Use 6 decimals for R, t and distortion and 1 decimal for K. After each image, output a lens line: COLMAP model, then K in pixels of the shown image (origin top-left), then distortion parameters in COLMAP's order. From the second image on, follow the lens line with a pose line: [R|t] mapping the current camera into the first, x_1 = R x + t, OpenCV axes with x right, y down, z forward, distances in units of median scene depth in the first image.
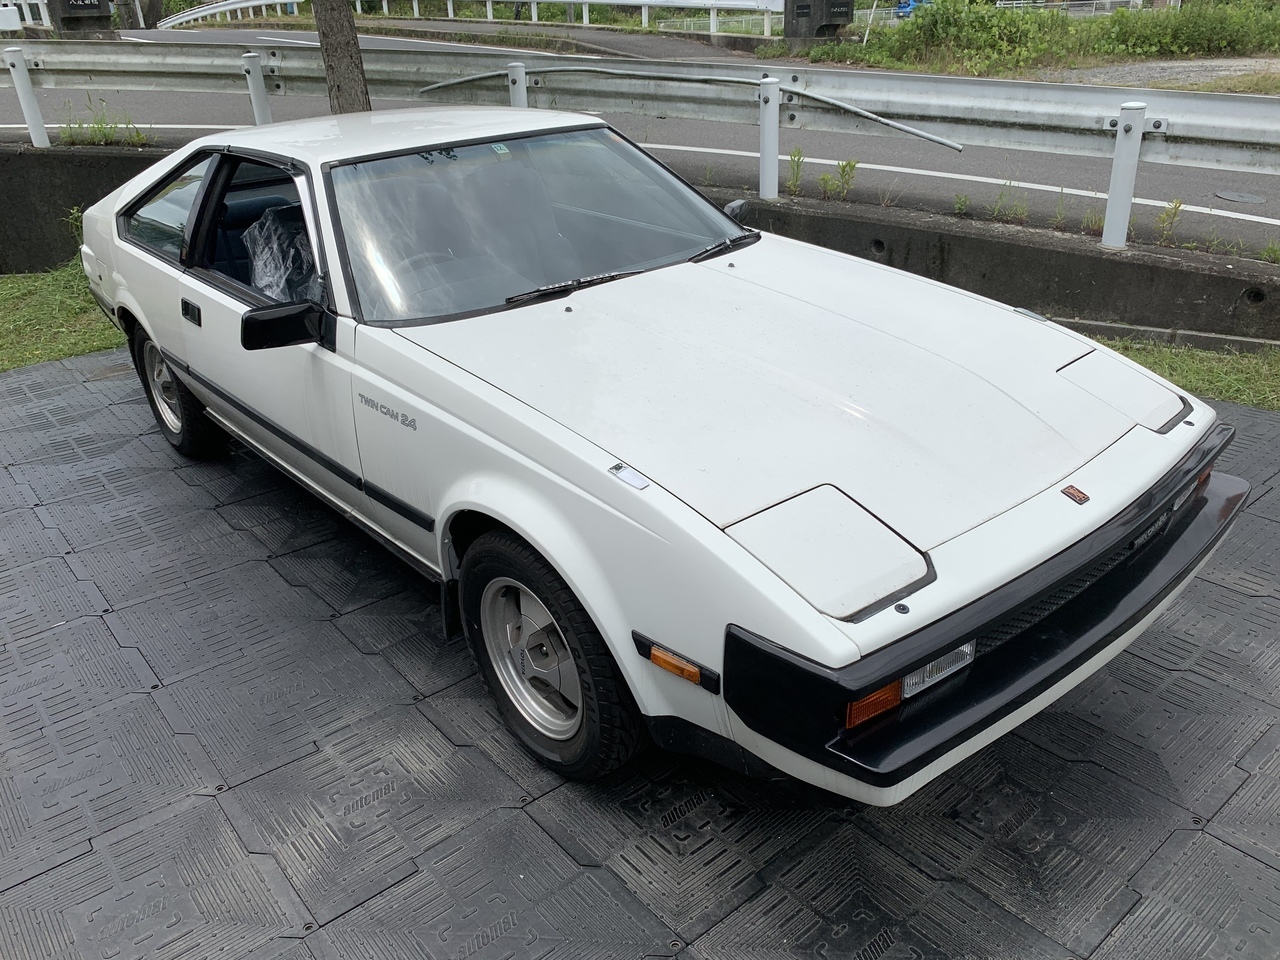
lens RADIAL K [[980.0, 0, 638.4], [0, 980.0, 477.2], [0, 0, 1]] dist [0.014189, -0.010651]
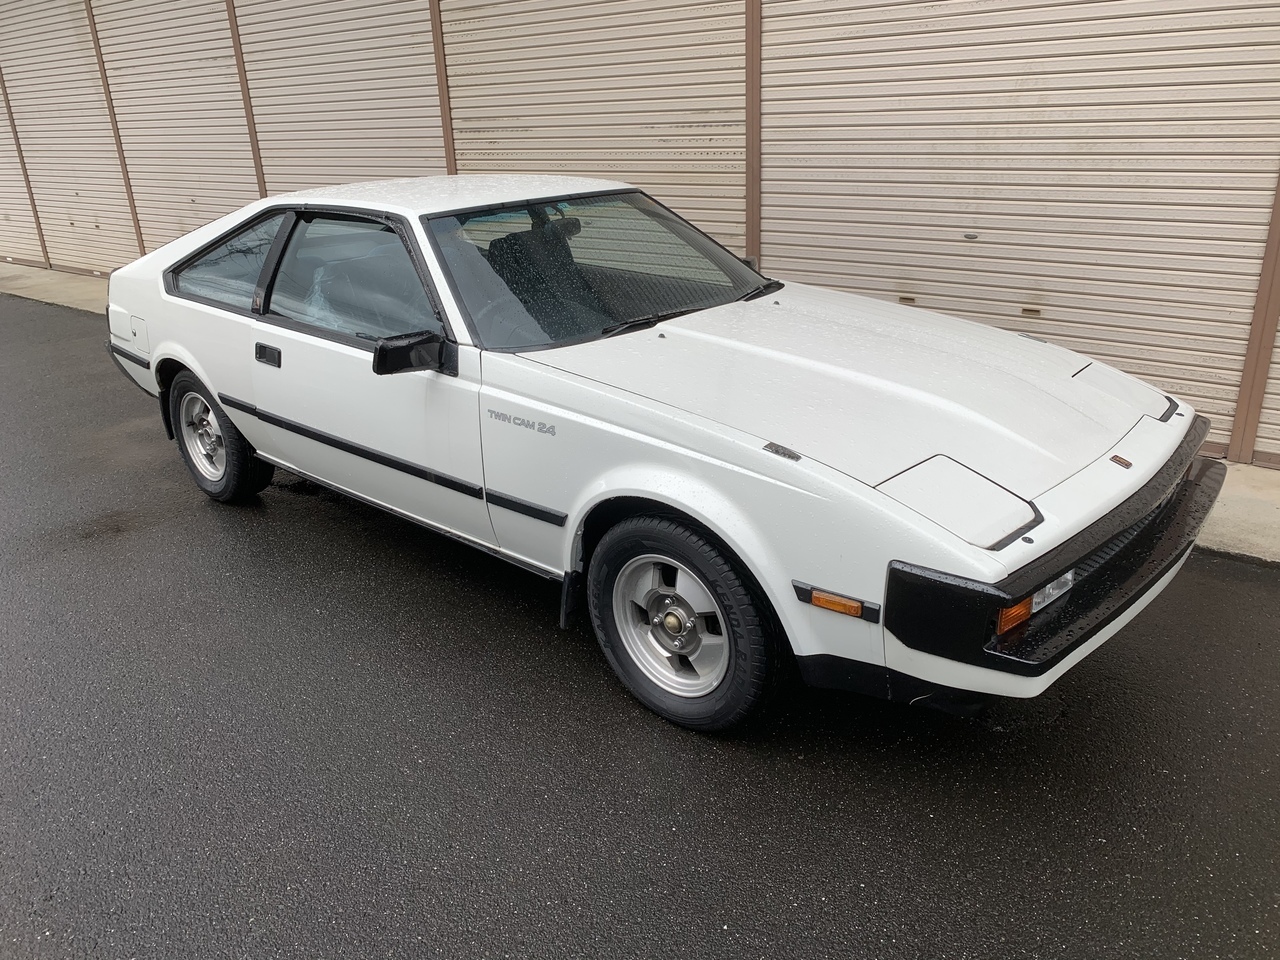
lens RADIAL K [[980.0, 0, 637.4], [0, 980.0, 474.1], [0, 0, 1]] dist [0.014189, -0.010651]
pose [[0.992214, -0.028791, 0.121175, -0.279928], [0.039010, 0.995800, -0.082824, 0.098444], [-0.118282, 0.086906, 0.989170, -0.146606]]
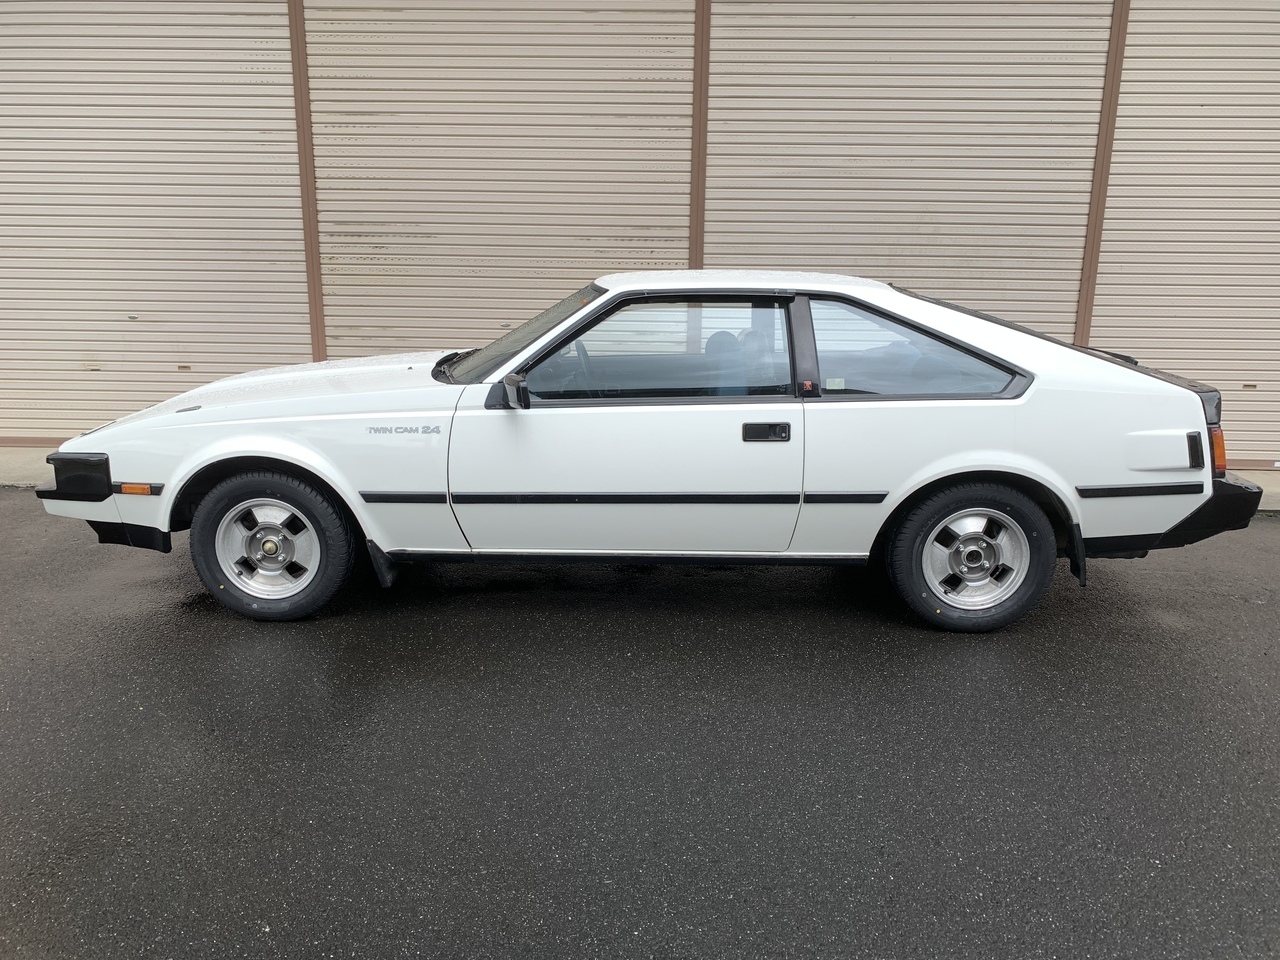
lens RADIAL K [[980.0, 0, 639.9], [0, 980.0, 481.5], [0, 0, 1]] dist [0.014189, -0.010651]
pose [[0.713437, -0.106467, 0.692583, -1.804430], [0.251519, 0.961432, -0.111296, 0.011966], [-0.654022, 0.253600, 0.712700, 0.360976]]
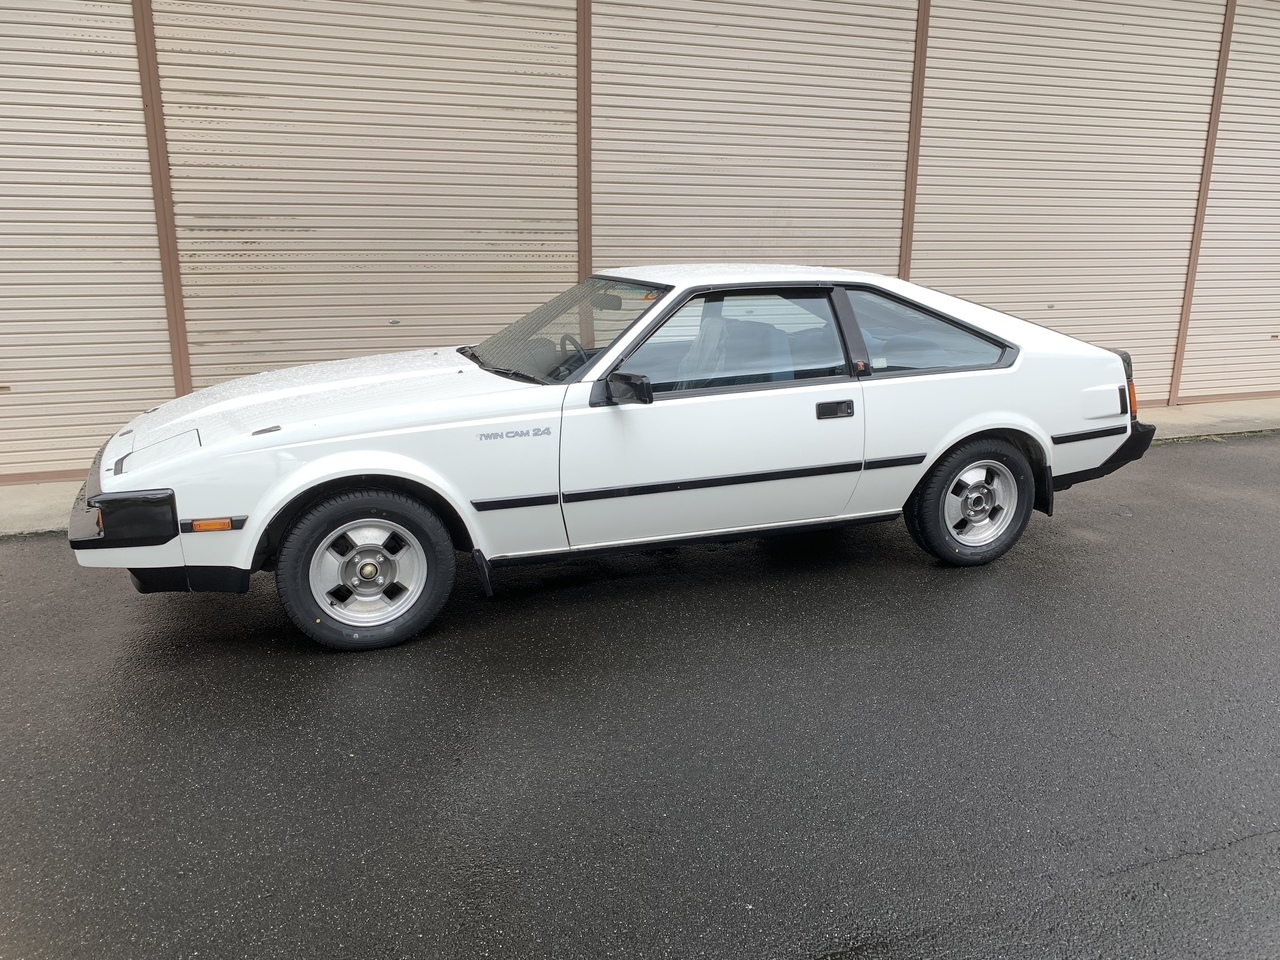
lens RADIAL K [[980.0, 0, 649.3], [0, 980.0, 480.2], [0, 0, 1]] dist [0.014189, -0.010651]
pose [[0.397501, -0.172915, 0.901162, -2.315510], [0.362398, 0.931831, 0.018946, -0.227917], [-0.843007, 0.319048, 0.433068, 0.894330]]
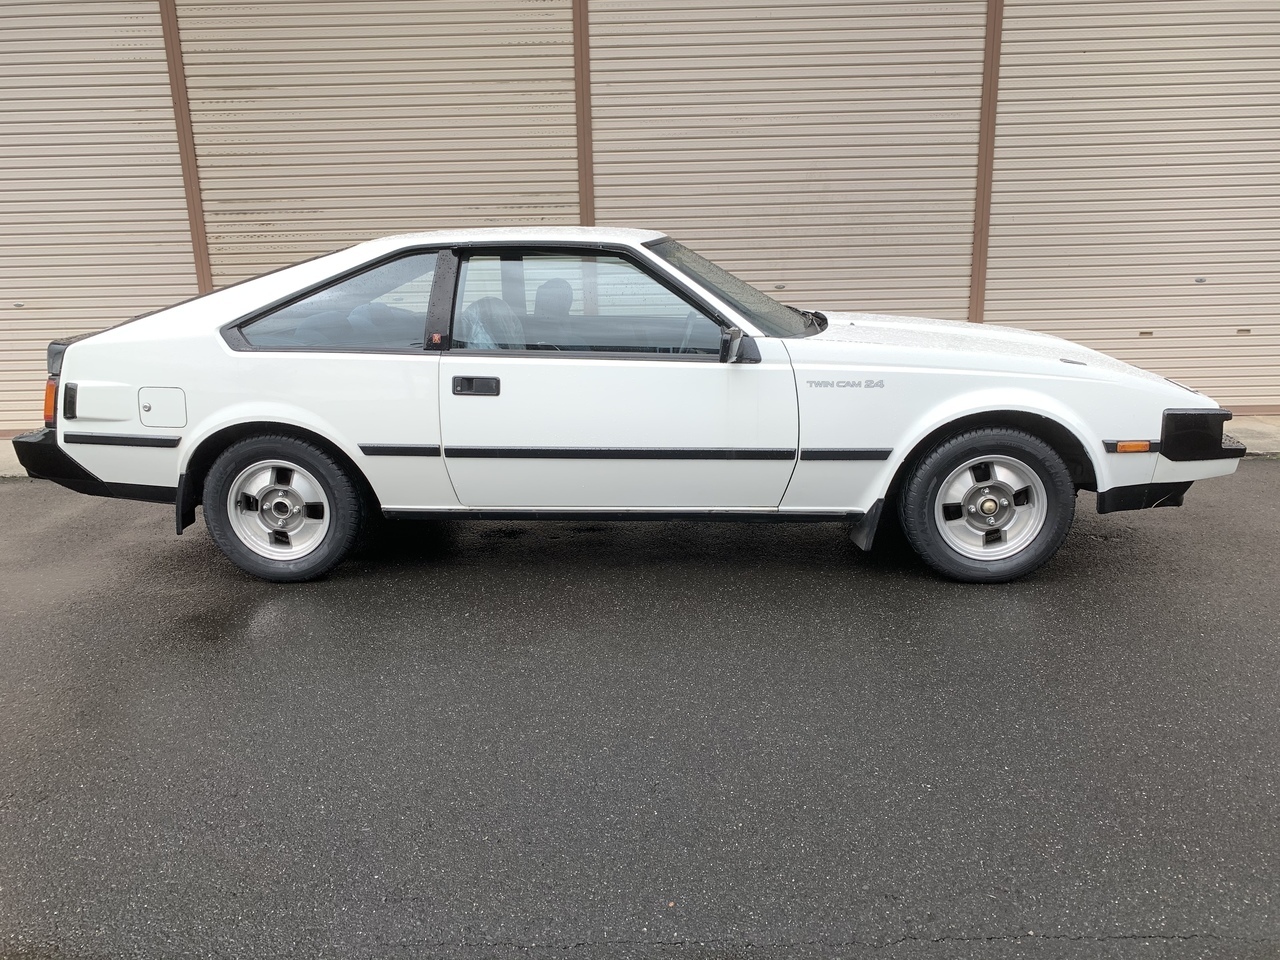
lens RADIAL K [[980.0, 0, 642.6], [0, 980.0, 479.6], [0, 0, 1]] dist [0.014189, -0.010651]
pose [[0.698300, -0.142633, 0.701451, -1.624503], [0.290380, 0.952137, -0.095468, 0.125727], [-0.654261, 0.270352, 0.706295, 0.223967]]
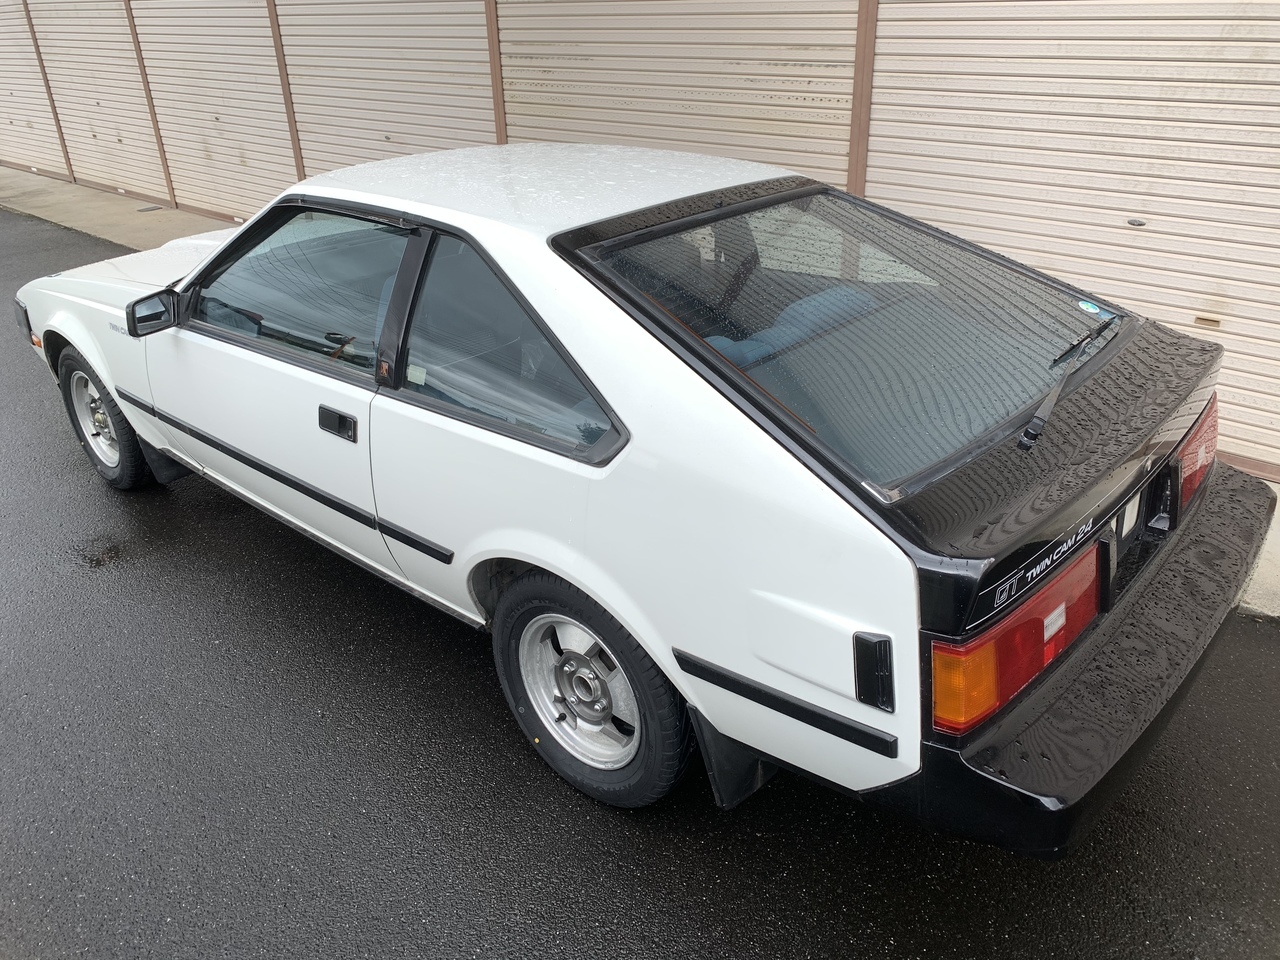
lens RADIAL K [[980.0, 0, 636.4], [0, 980.0, 473.5], [0, 0, 1]] dist [0.014189, -0.010651]
pose [[0.997188, -0.003662, 0.074853, -0.287297], [0.002781, 0.999926, 0.011870, -0.145405], [-0.074891, -0.011629, 0.997124, 0.178429]]
